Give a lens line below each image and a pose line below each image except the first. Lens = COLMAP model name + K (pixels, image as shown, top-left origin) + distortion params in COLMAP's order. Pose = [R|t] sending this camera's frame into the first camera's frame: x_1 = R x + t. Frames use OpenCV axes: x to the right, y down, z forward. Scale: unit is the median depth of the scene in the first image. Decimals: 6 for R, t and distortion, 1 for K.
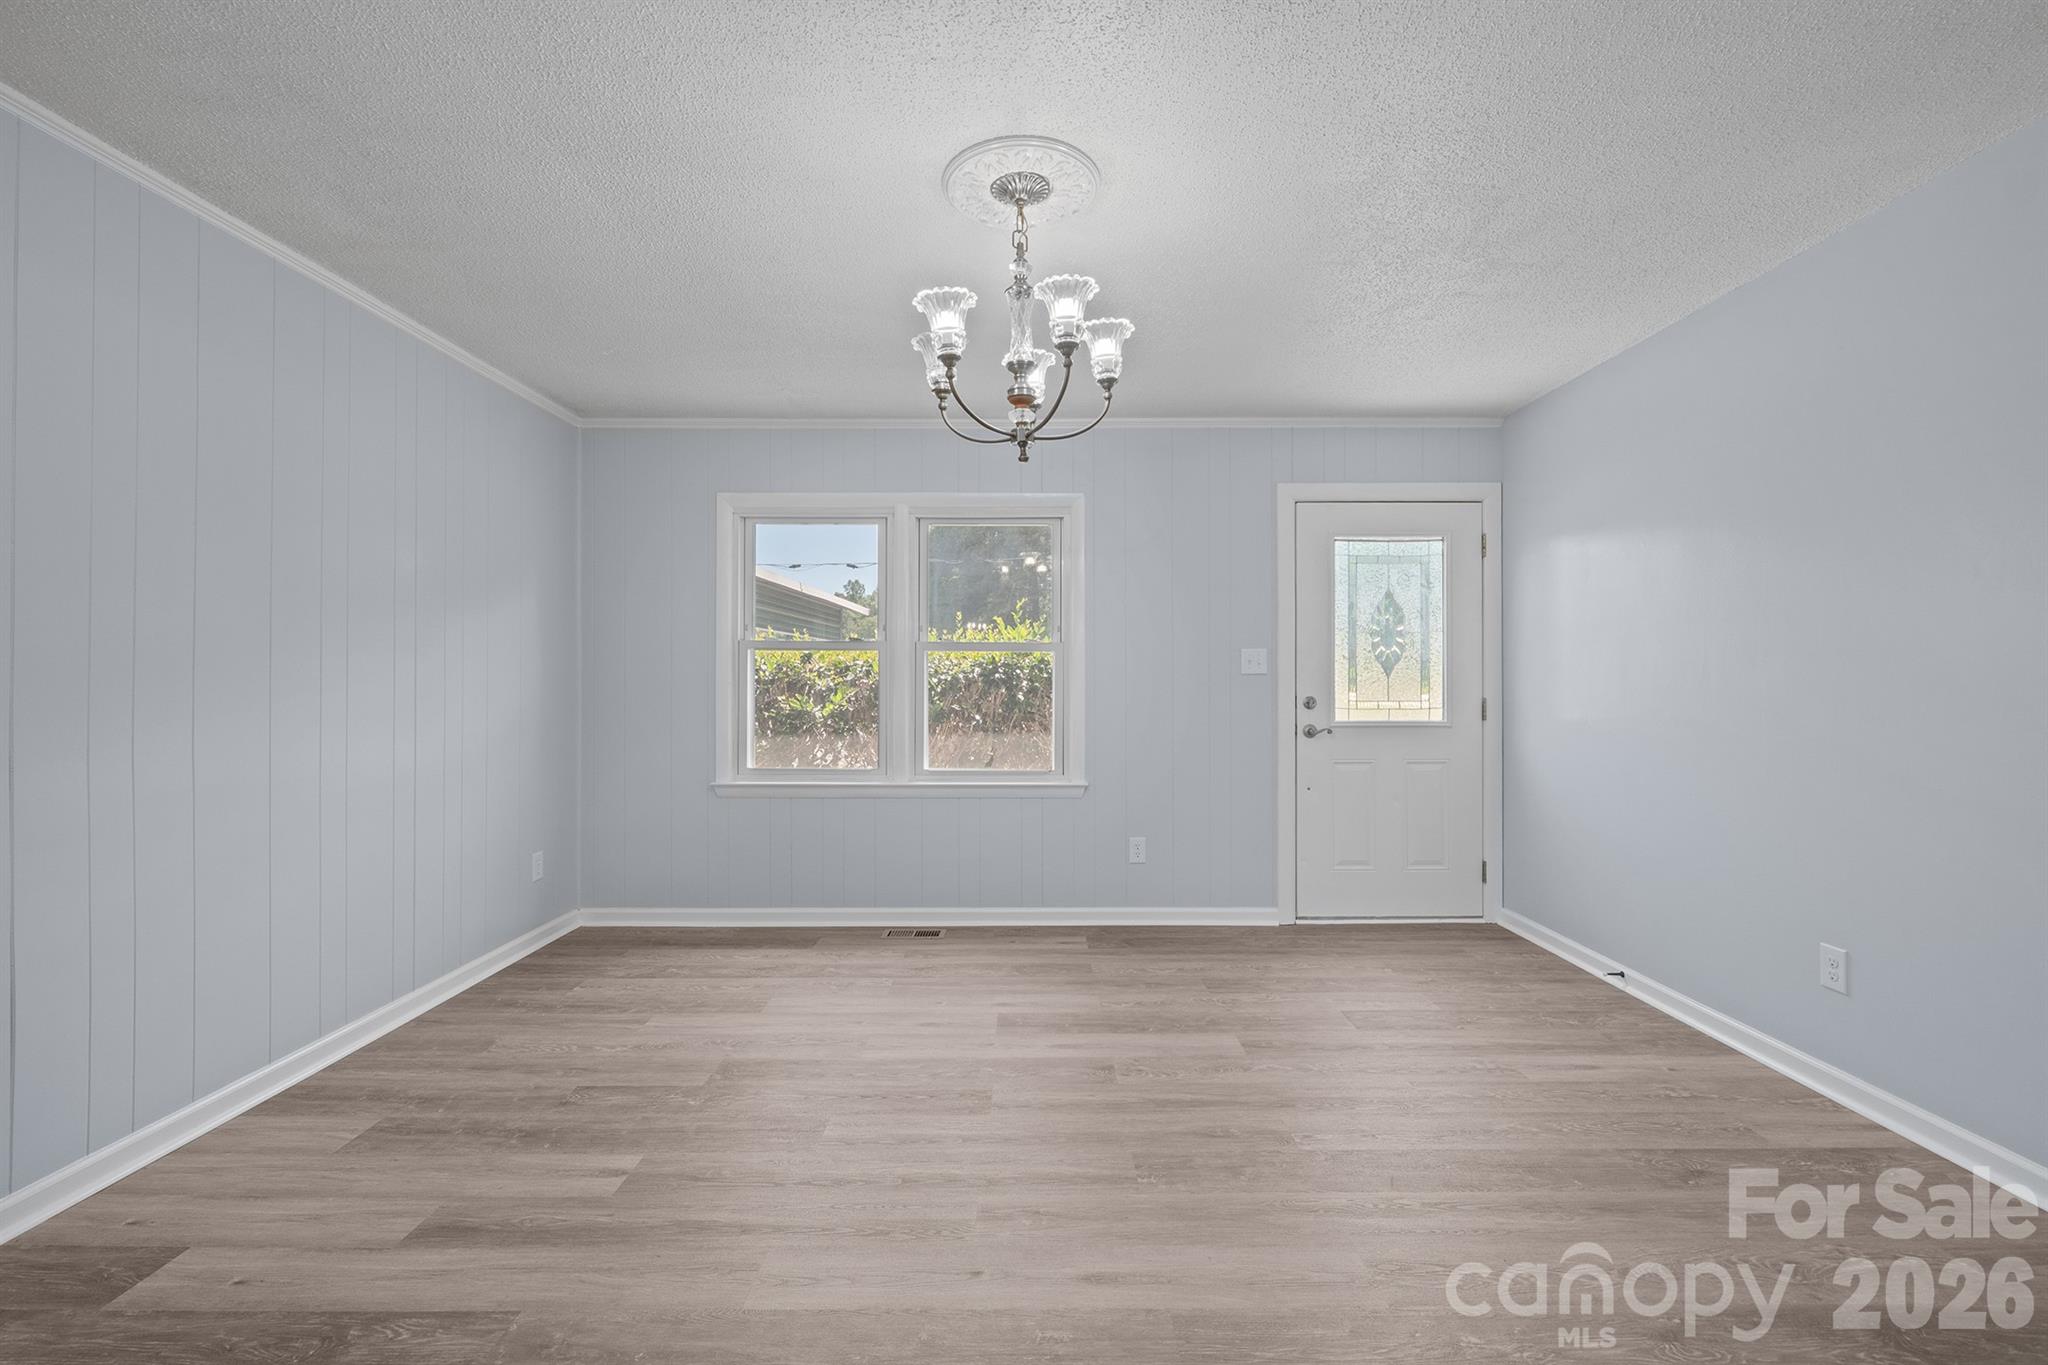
lens RADIAL K [[855.9, 0, 1030.1], [0, 855.9, 676.5], [0, 0, 1]] dist [-0.005588, -0.000239]
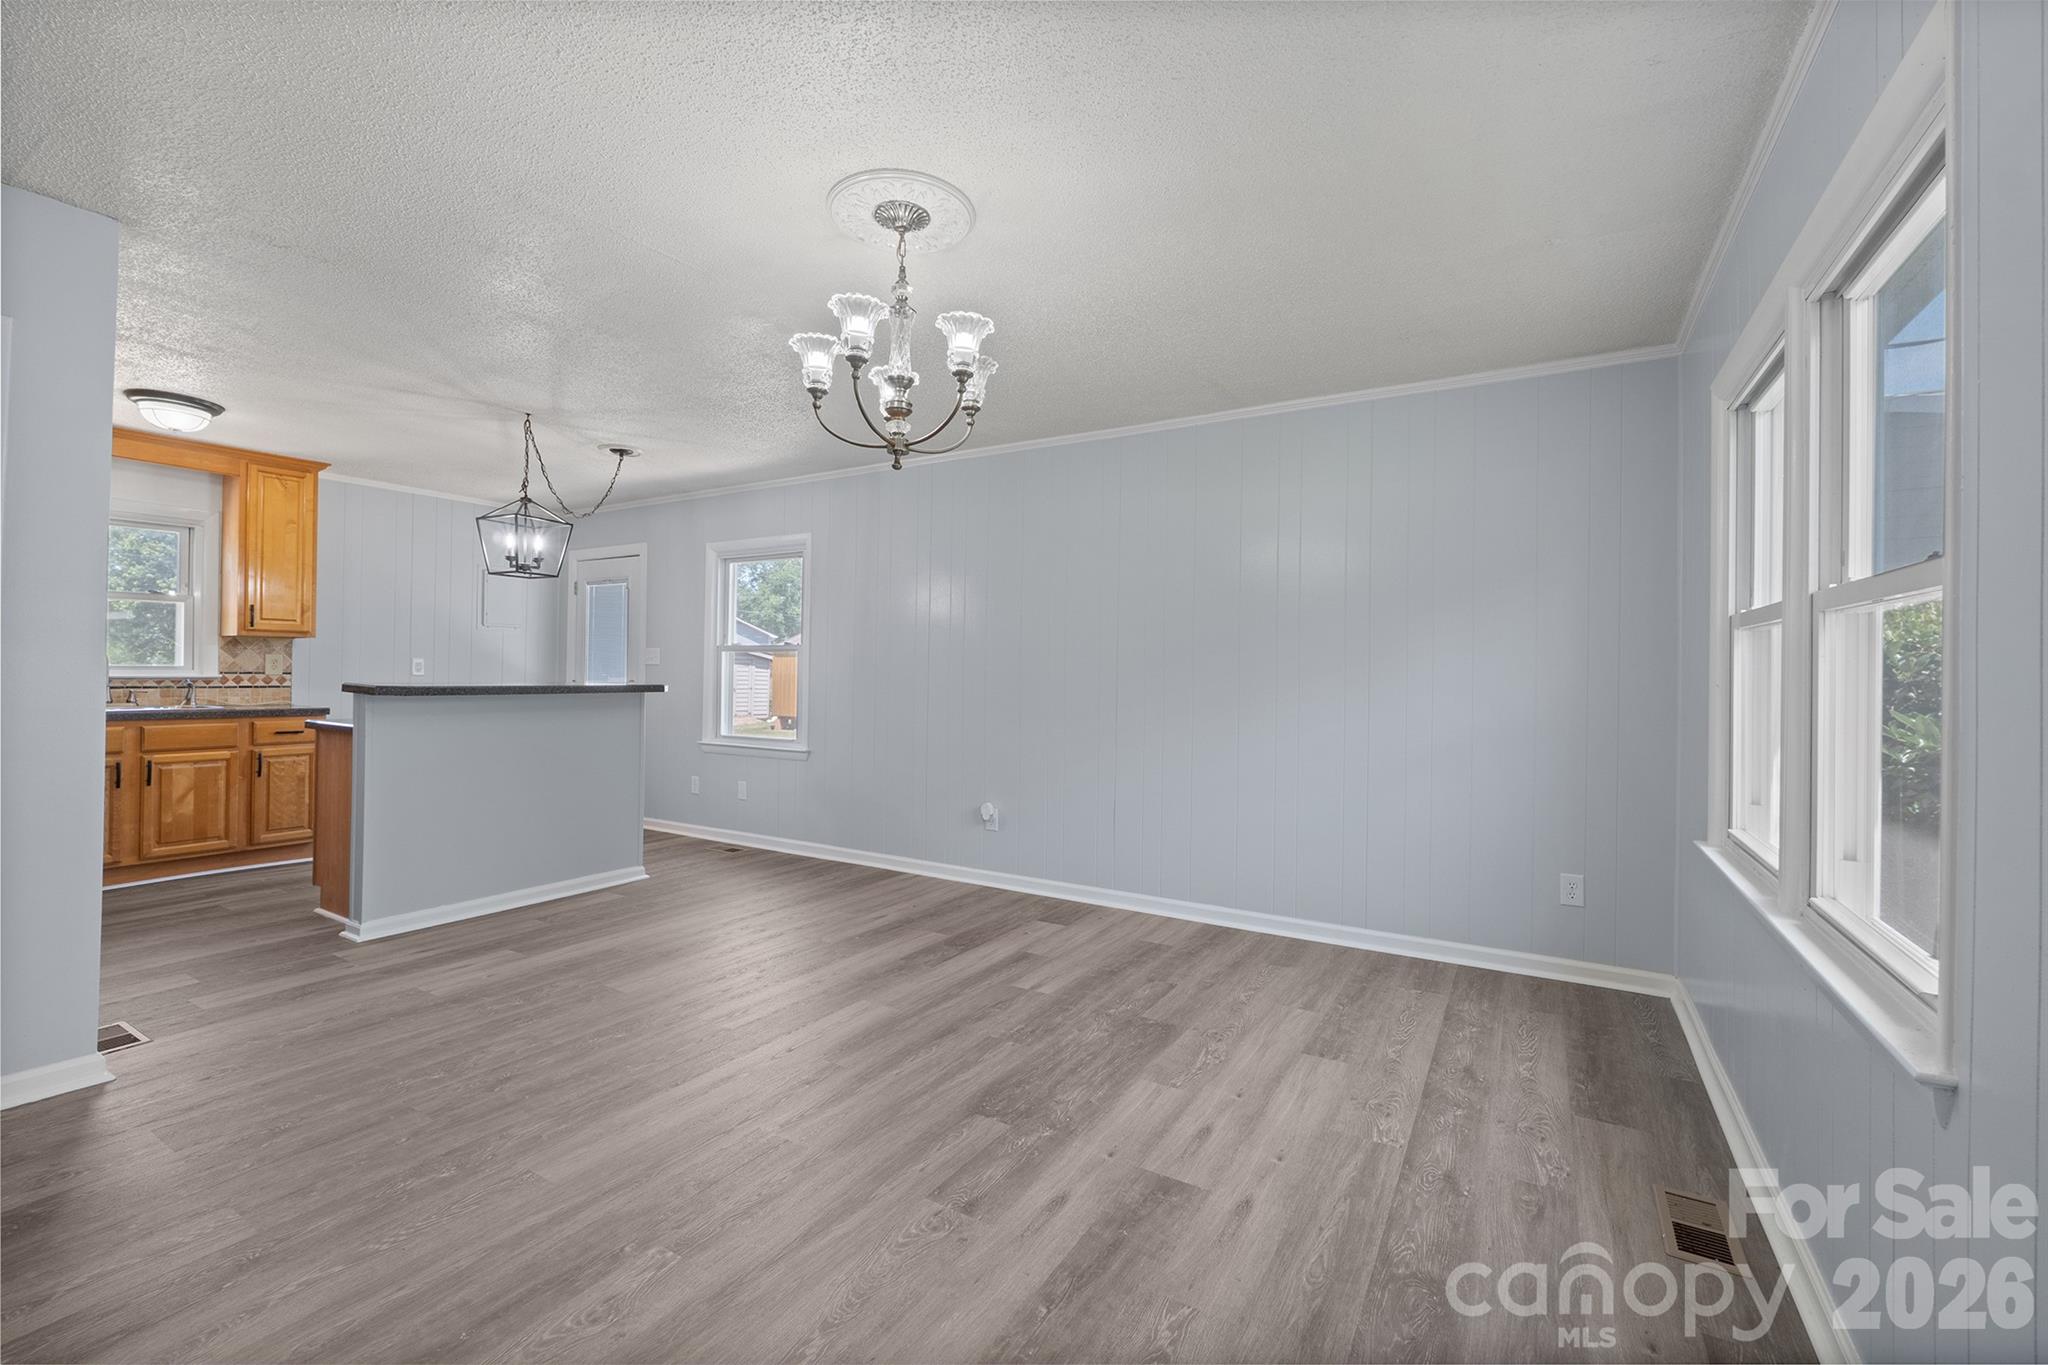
lens RADIAL K [[853.7, 0, 1027.7], [0, 853.7, 670.3], [0, 0, 1]] dist [-0.007088, 0.000579]
pose [[-0.514815, -0.009669, -0.857247, 0.433180], [-0.007773, 0.999948, -0.006610, 0.004442], [0.857266, 0.003261, -0.514864, 0.890336]]
